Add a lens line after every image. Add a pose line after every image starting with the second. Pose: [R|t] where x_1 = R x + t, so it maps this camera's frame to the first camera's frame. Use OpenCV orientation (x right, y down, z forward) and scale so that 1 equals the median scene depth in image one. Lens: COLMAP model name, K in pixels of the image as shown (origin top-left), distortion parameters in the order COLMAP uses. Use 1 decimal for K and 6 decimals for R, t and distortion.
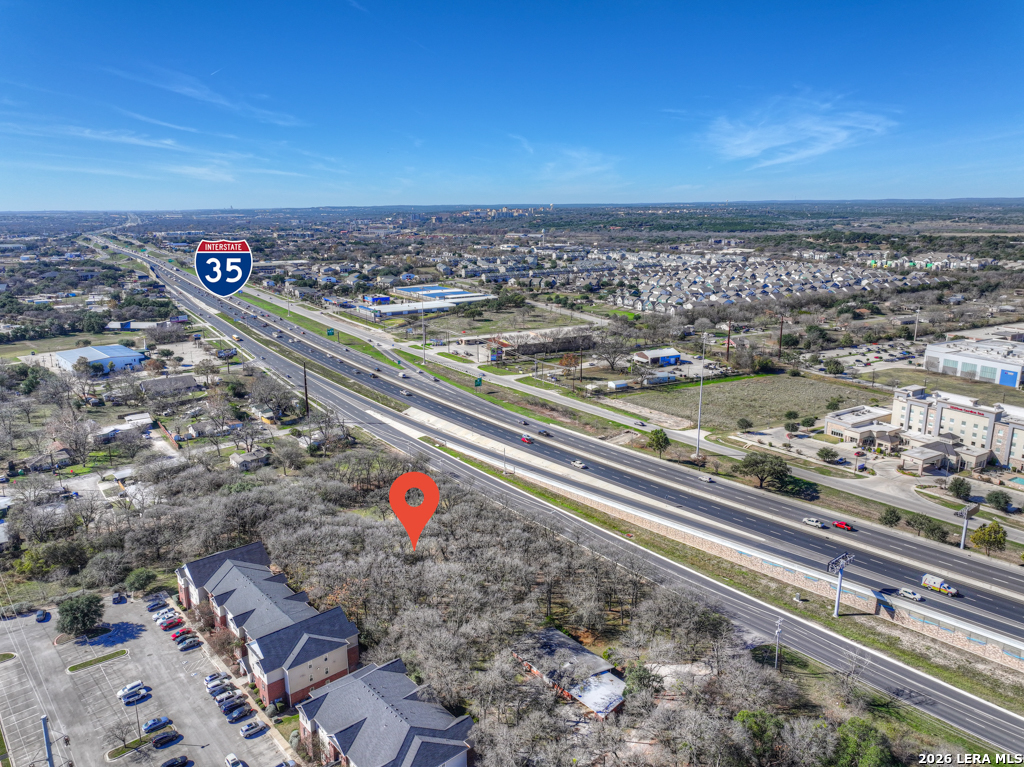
lens RADIAL K [[719.4, 0, 510.7], [0, 719.4, 381.3], [0, 0, 1]] dist [-0.000839, 0.016812]
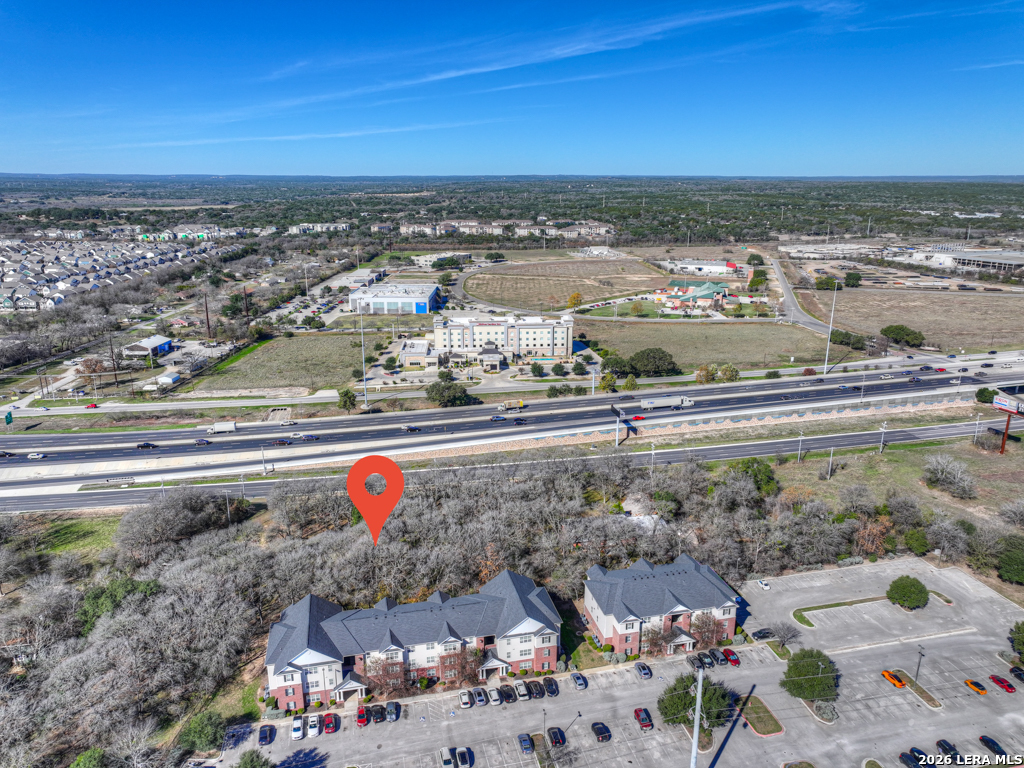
lens RADIAL K [[719.4, 0, 510.7], [0, 719.4, 381.8], [0, 0, 1]] dist [-0.000839, 0.016812]
pose [[0.471583, -0.234037, 0.850198, -0.428526], [0.206645, 0.966621, 0.151464, -0.041031], [-0.857267, 0.104261, 0.504205, 0.185208]]
